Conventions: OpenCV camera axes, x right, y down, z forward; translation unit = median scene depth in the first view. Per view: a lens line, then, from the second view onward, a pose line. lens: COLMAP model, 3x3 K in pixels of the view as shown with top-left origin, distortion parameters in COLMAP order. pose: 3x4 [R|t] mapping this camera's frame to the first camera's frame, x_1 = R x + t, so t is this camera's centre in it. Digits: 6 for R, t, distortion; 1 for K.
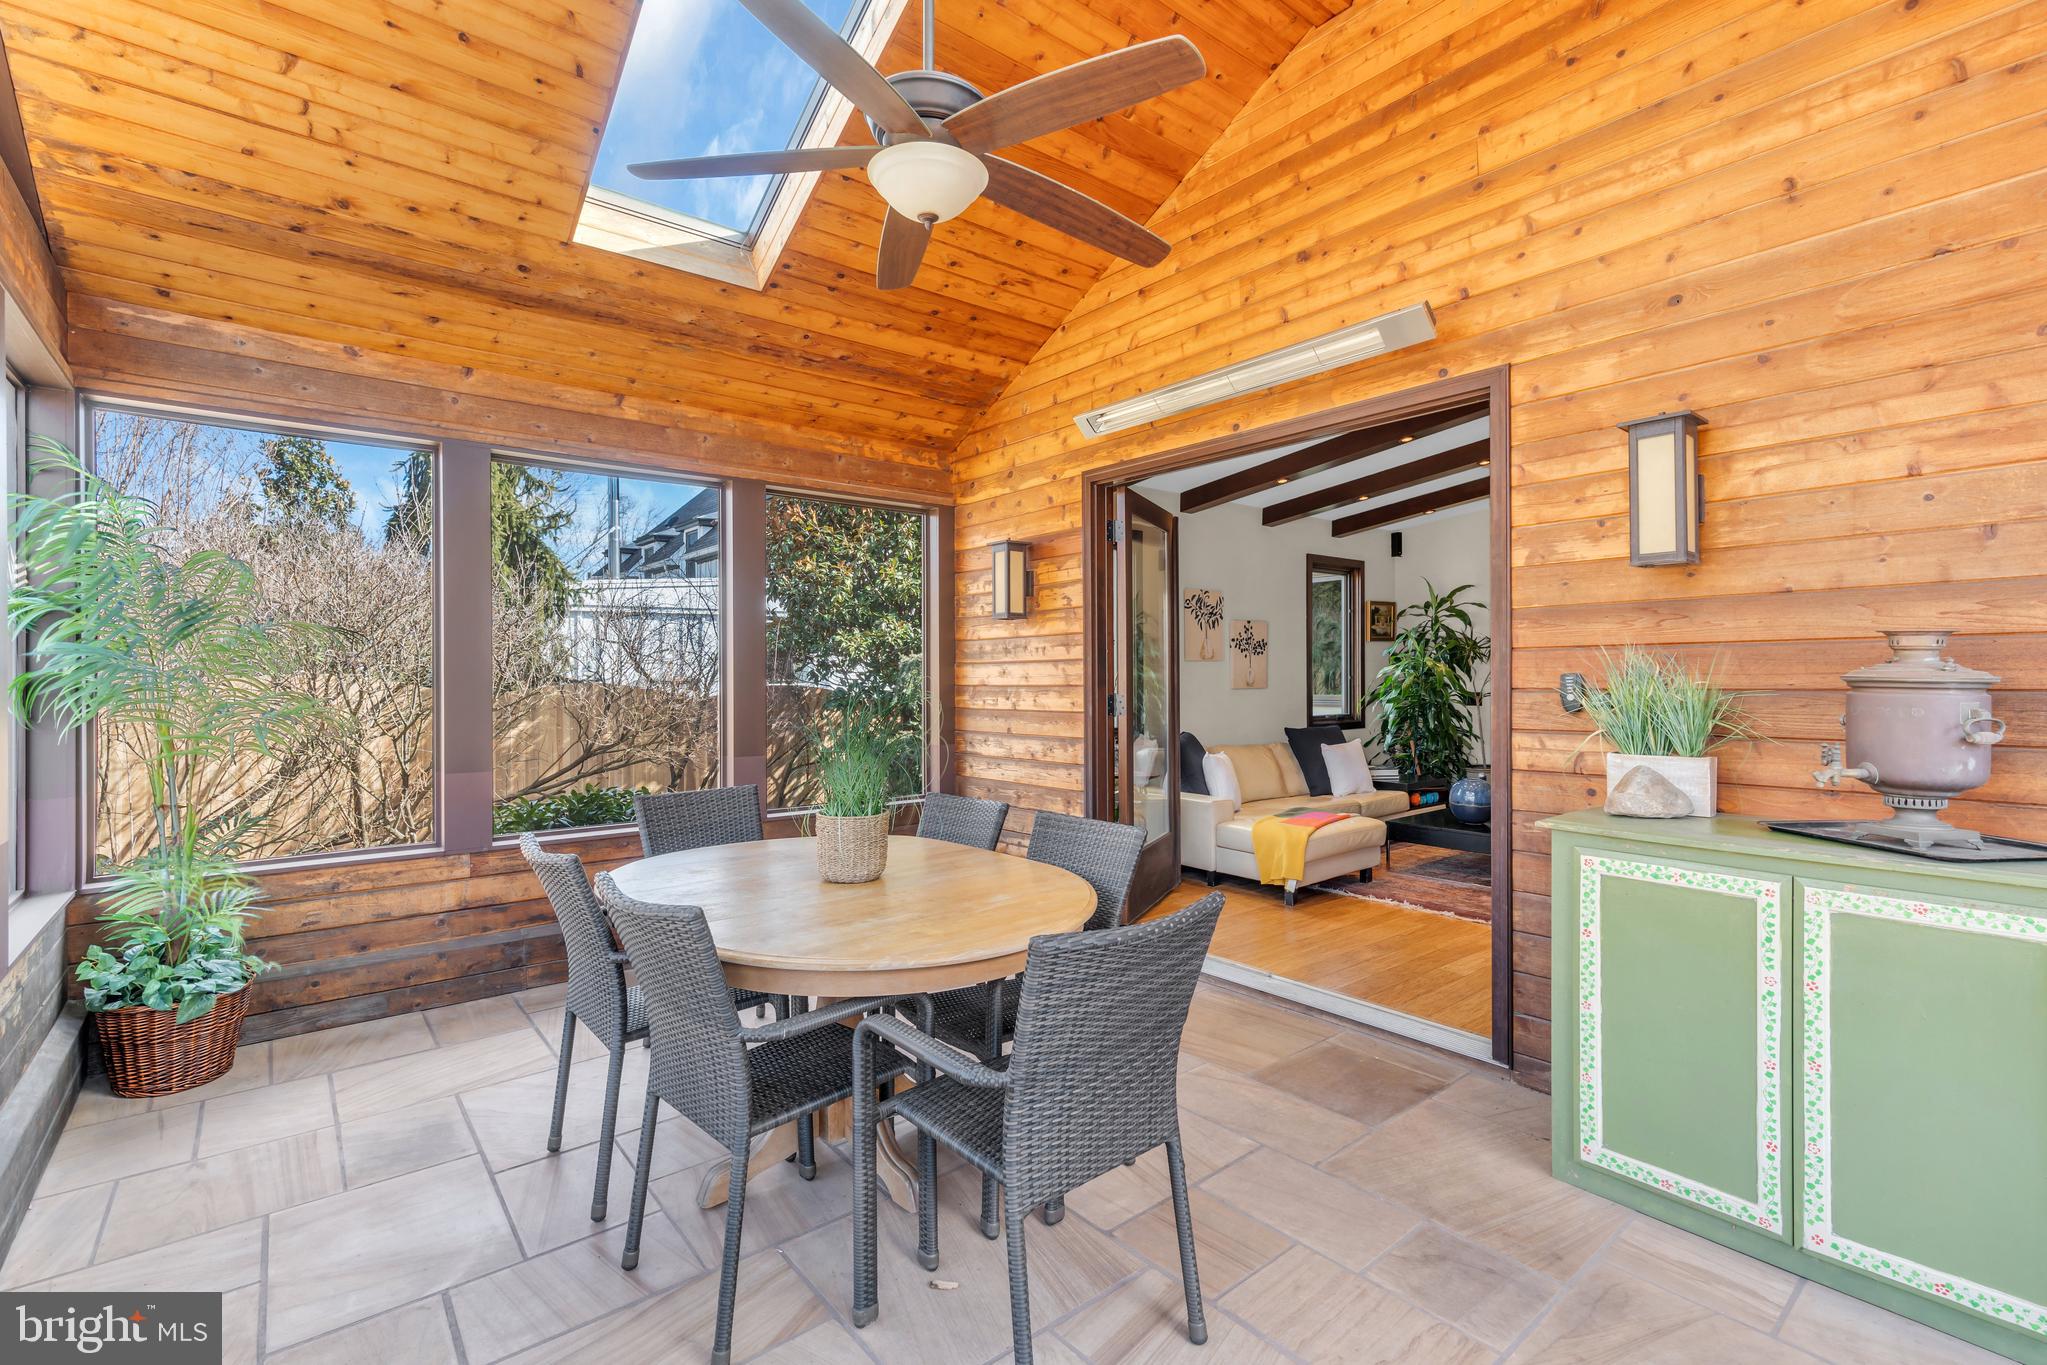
lens RADIAL K [[921.1, 0, 1023.1], [0, 921.1, 680.9], [0, 0, 1]] dist [-0.012993, 0.005617]
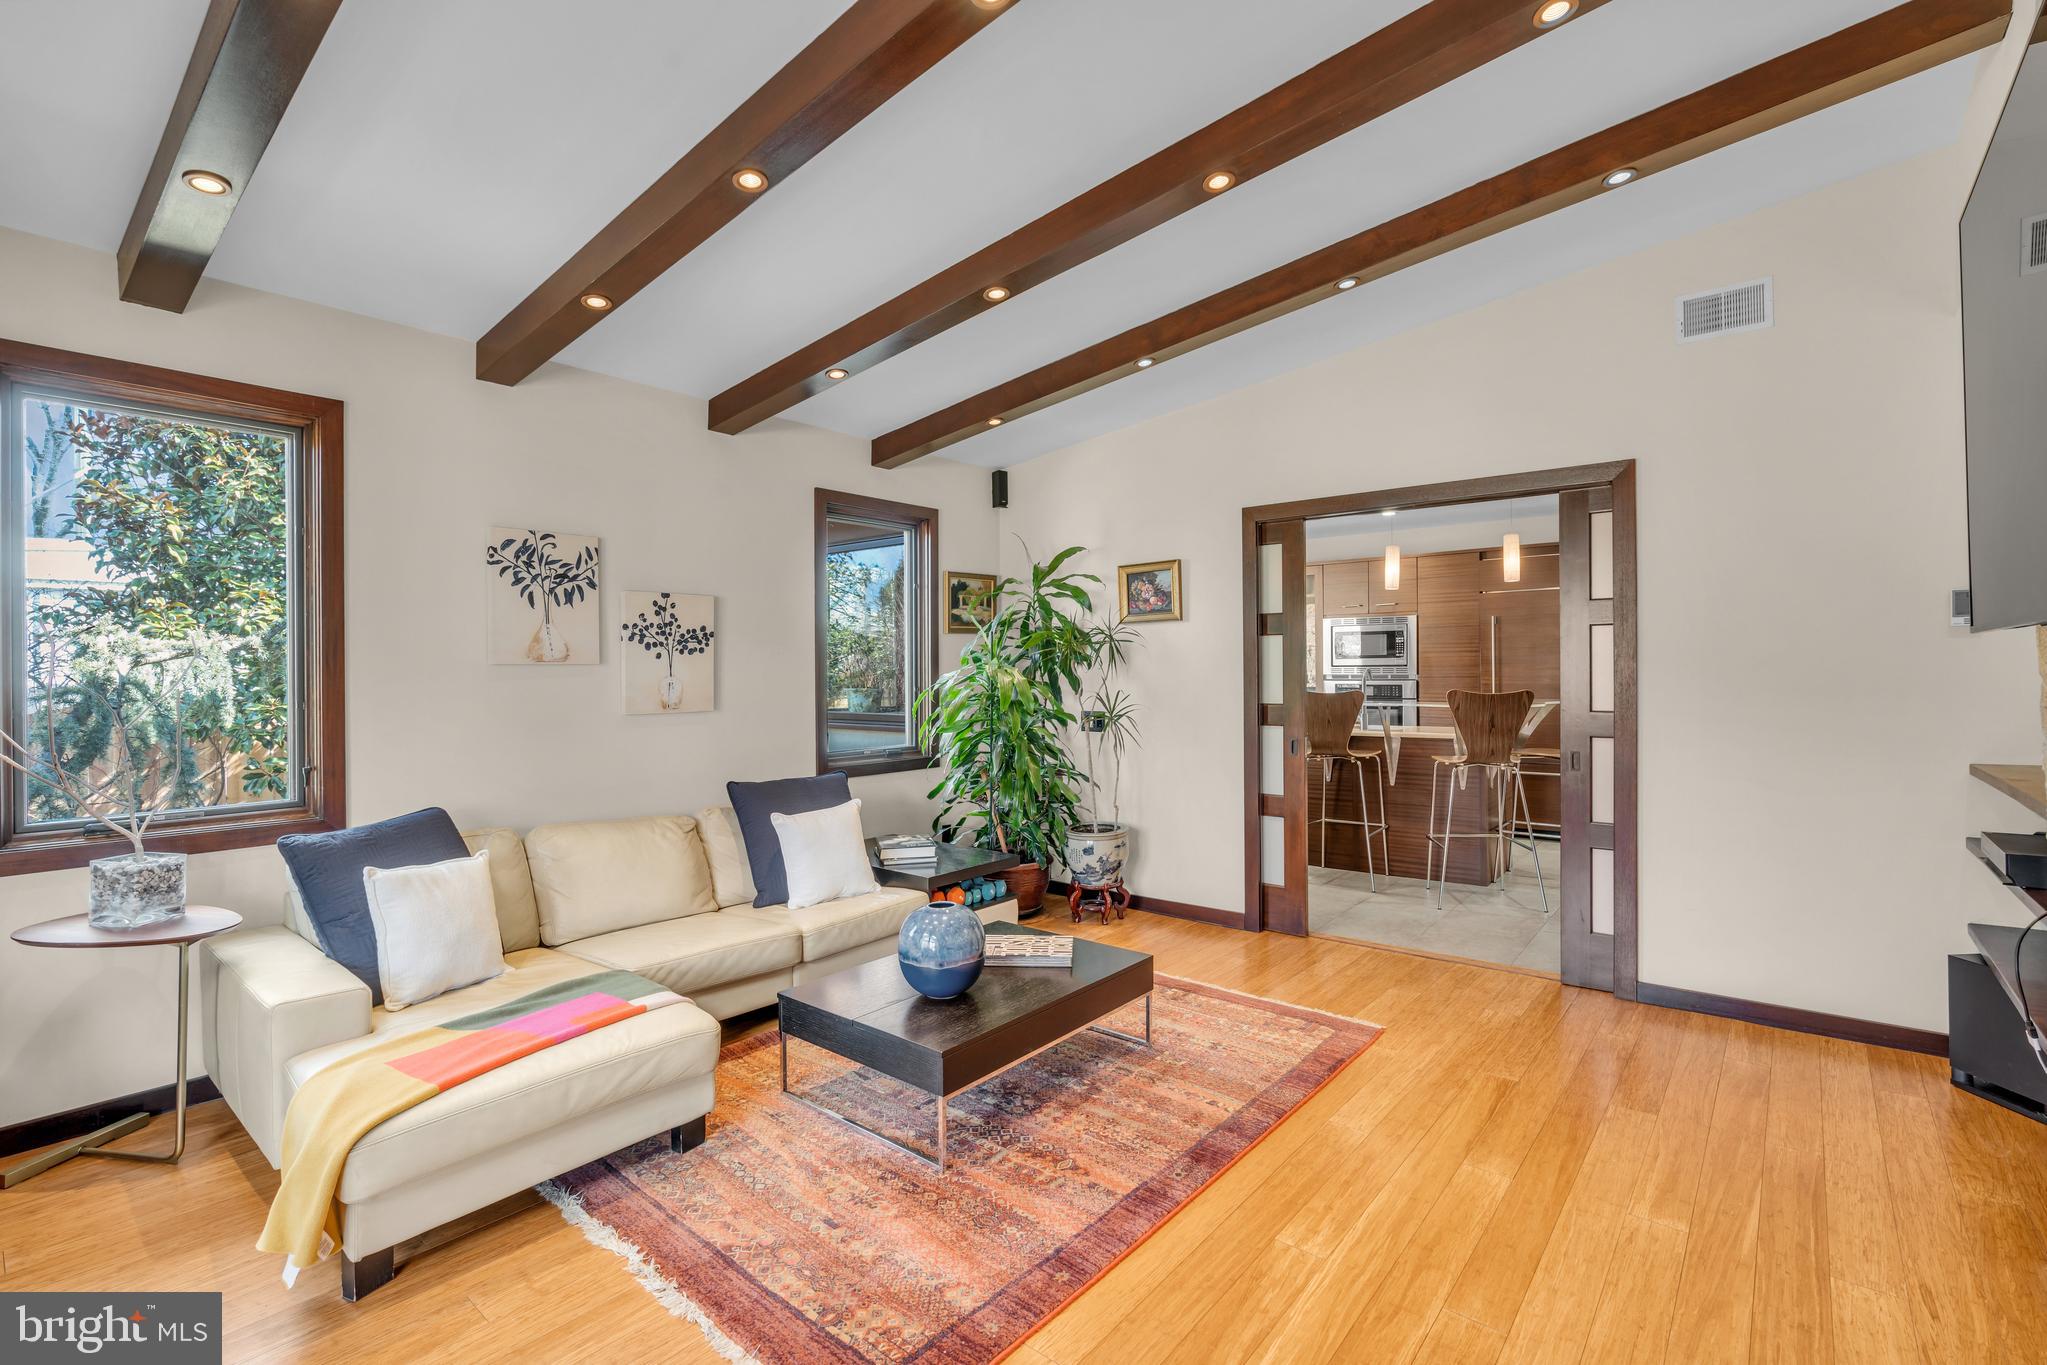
lens RADIAL K [[921.1, 0, 1019.1], [0, 921.1, 672.2], [0, 0, 1]] dist [-0.012993, 0.005617]
pose [[0.982279, 0.001464, 0.187419, 0.313156], [-0.000440, 0.999985, -0.005509, -0.012329], [-0.187425, 0.005329, 0.982265, 0.360434]]
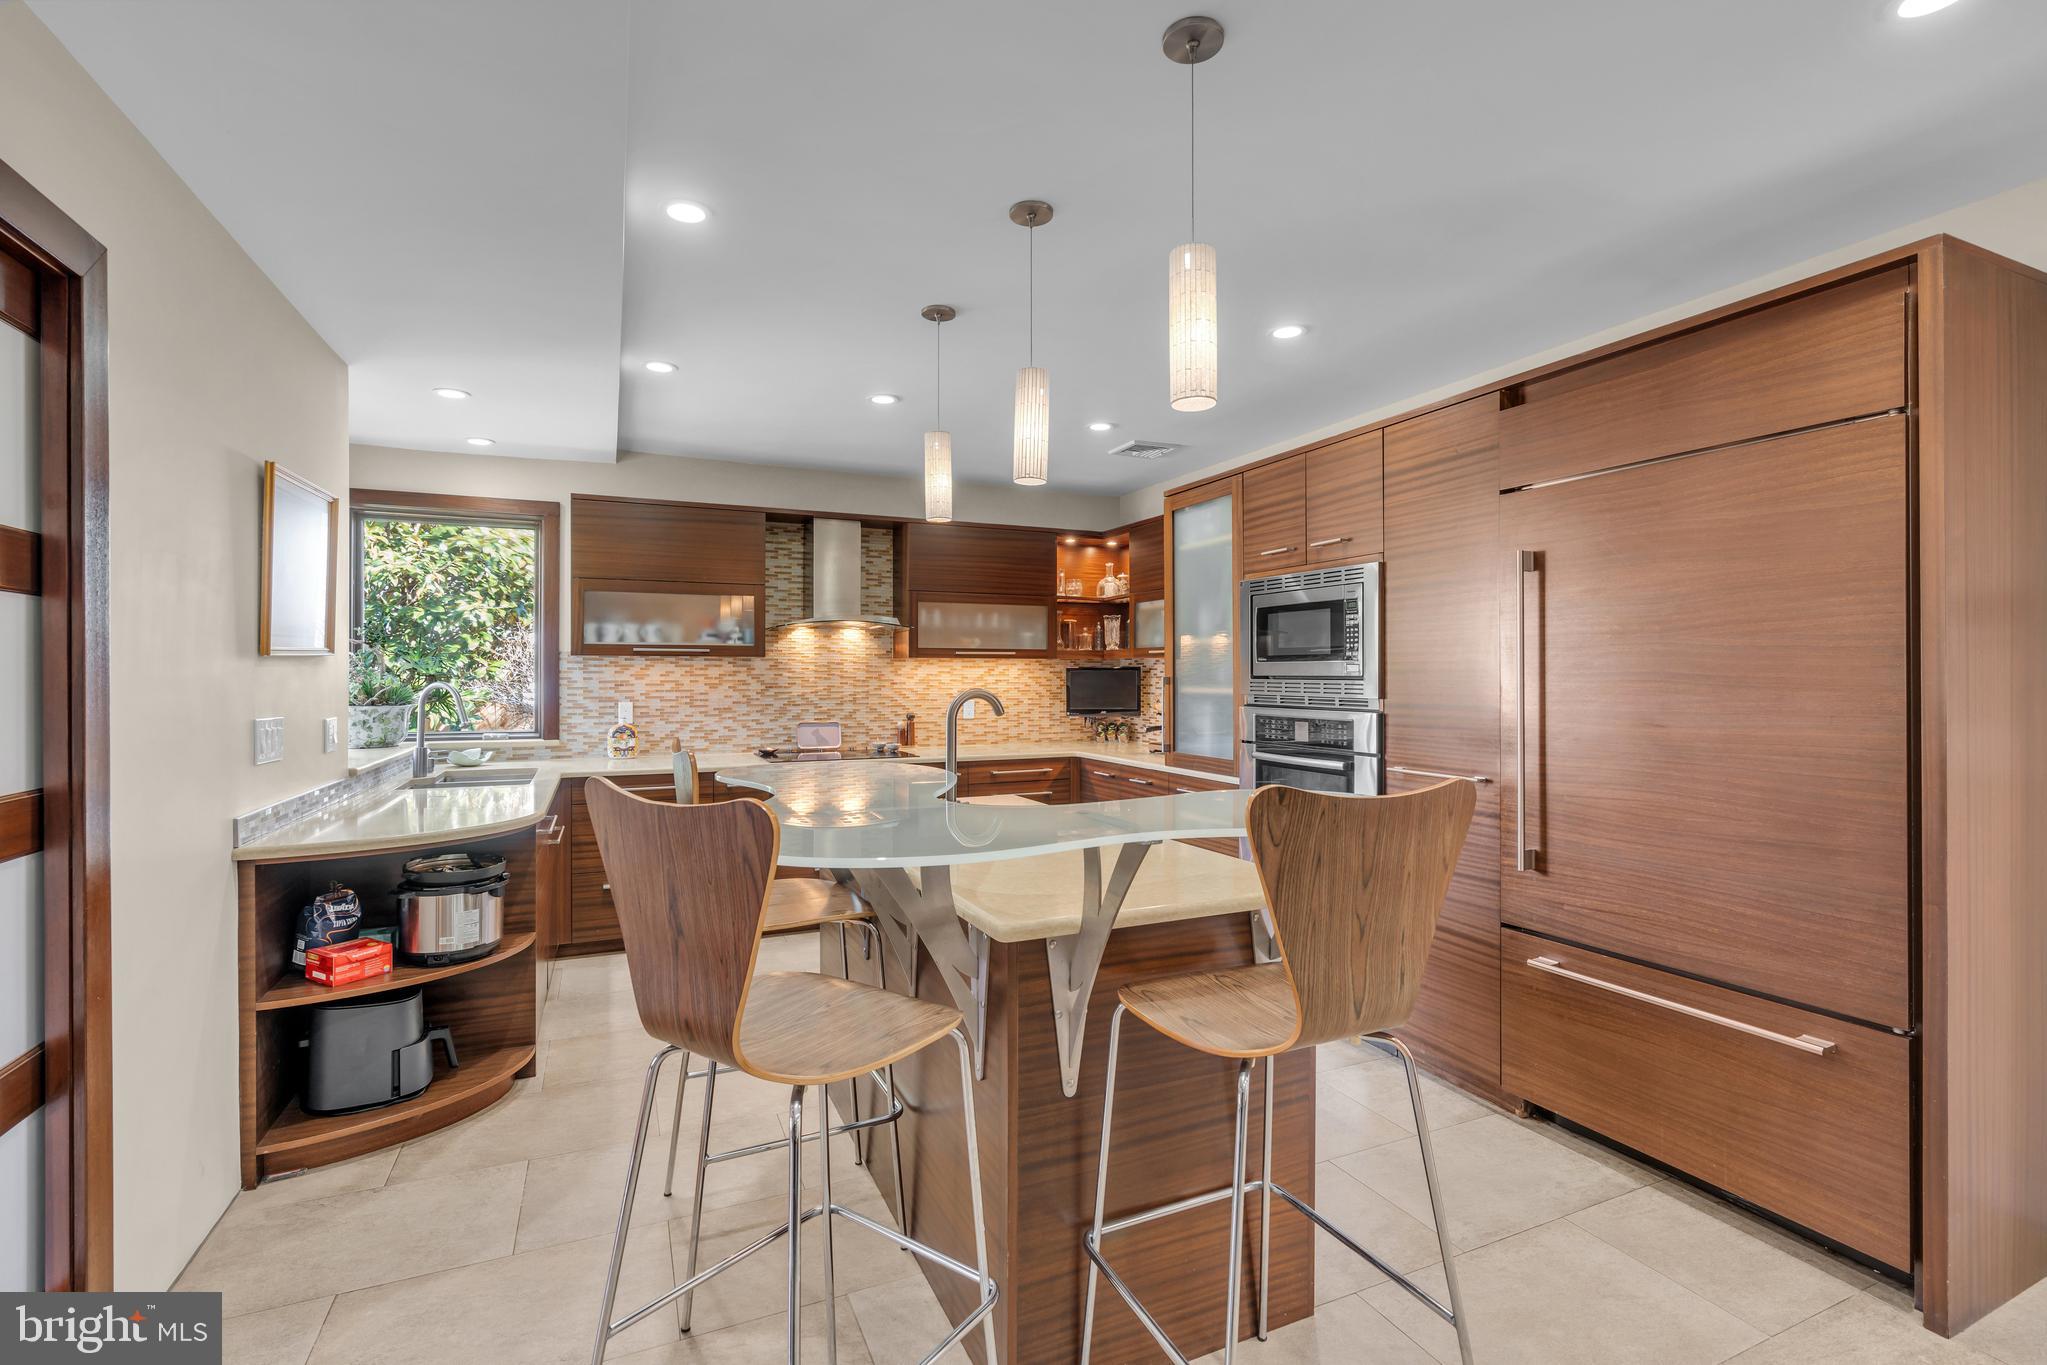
lens RADIAL K [[921.1, 0, 1020.3], [0, 921.1, 675.4], [0, 0, 1]] dist [-0.012993, 0.005617]
pose [[0.963575, 0.009220, -0.267280, 0.838315], [-0.010984, 0.999927, -0.005104, -0.021664], [0.267214, 0.007854, 0.963605, 0.766582]]
